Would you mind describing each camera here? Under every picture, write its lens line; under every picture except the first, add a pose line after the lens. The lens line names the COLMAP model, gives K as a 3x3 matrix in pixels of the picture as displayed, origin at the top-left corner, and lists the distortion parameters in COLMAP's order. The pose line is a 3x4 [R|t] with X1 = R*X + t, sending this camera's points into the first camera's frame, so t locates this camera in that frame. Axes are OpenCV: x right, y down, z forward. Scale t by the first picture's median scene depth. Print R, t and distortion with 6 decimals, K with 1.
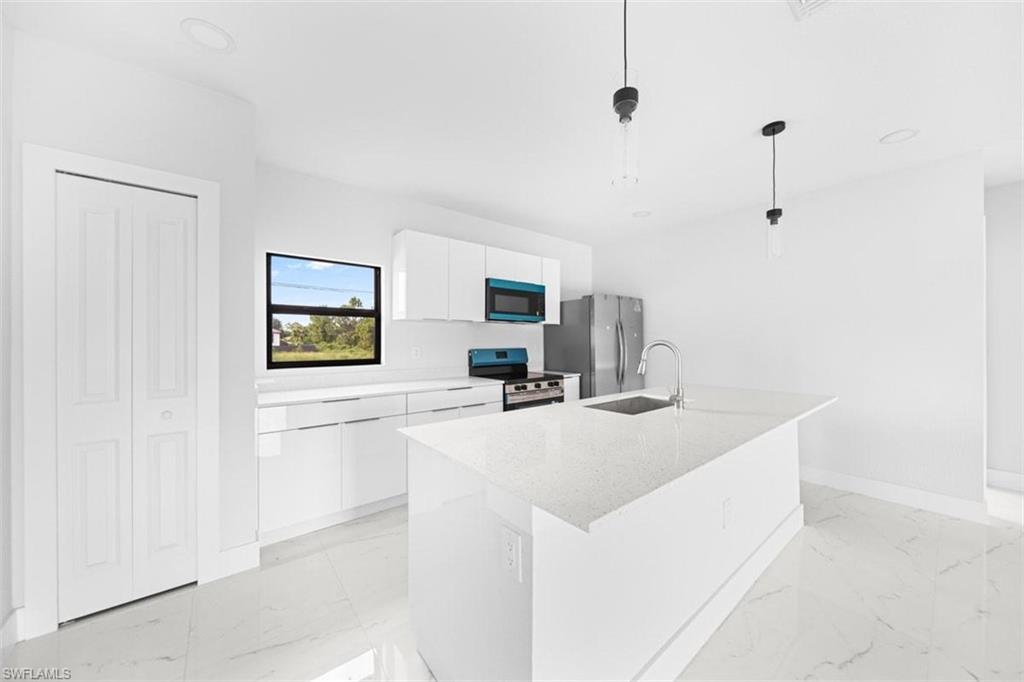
lens RADIAL K [[369.7, 0, 512.9], [0, 369.7, 337.9], [0, 0, 1]] dist [-0.002884, -0.000299]
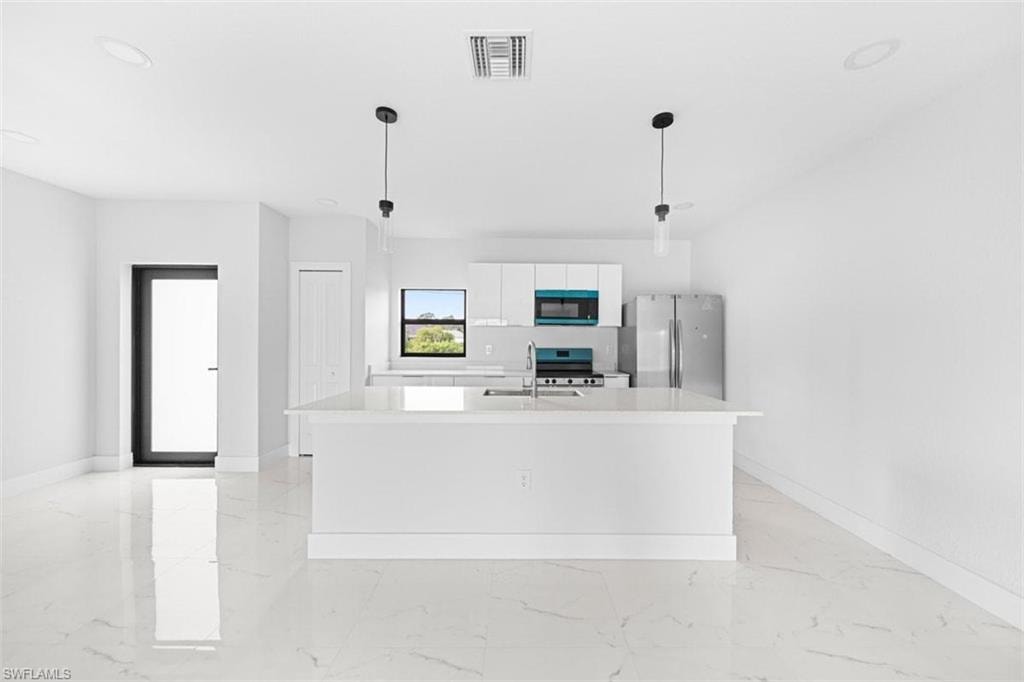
lens RADIAL K [[360.5, 0, 512.0], [0, 360.5, 341.0], [0, 0, 1]] dist [-0.004825, -0.000429]
pose [[0.776171, 0.006110, -0.630493, 0.591921], [-0.002250, 0.999974, 0.006921, -0.001572], [0.630518, -0.003953, 0.776164, 0.020571]]
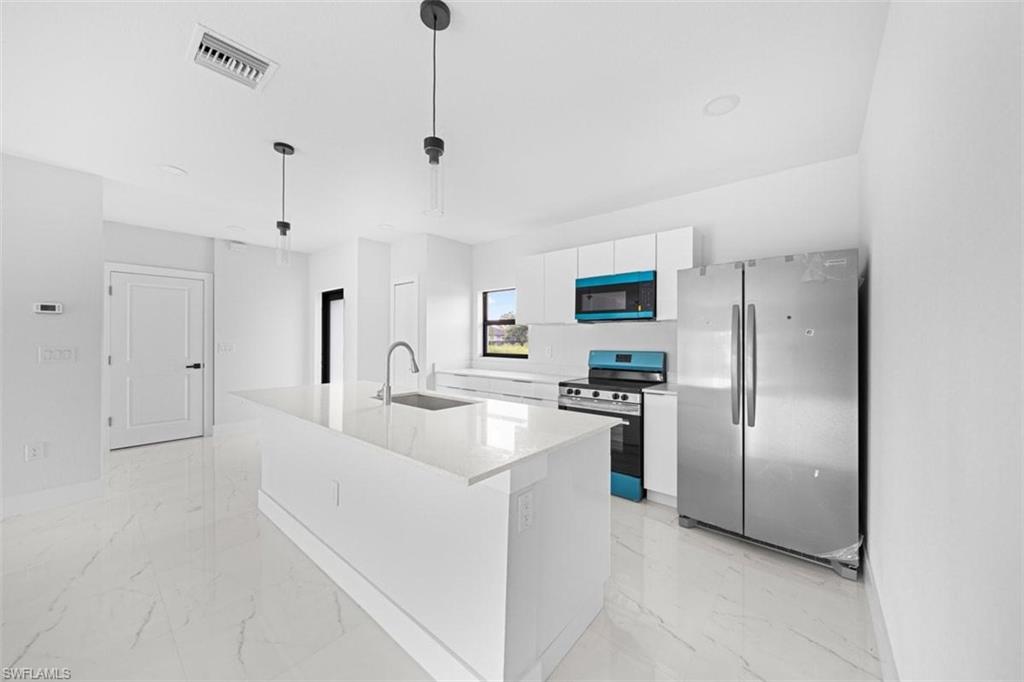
lens RADIAL K [[360.5, 0, 512.0], [0, 360.5, 341.0], [0, 0, 1]] dist [-0.004825, -0.000429]
pose [[0.186979, 0.003538, -0.982358, 0.810722], [0.000485, 0.999993, 0.003694, 0.001357], [0.982364, -0.001167, 0.186976, 0.610071]]
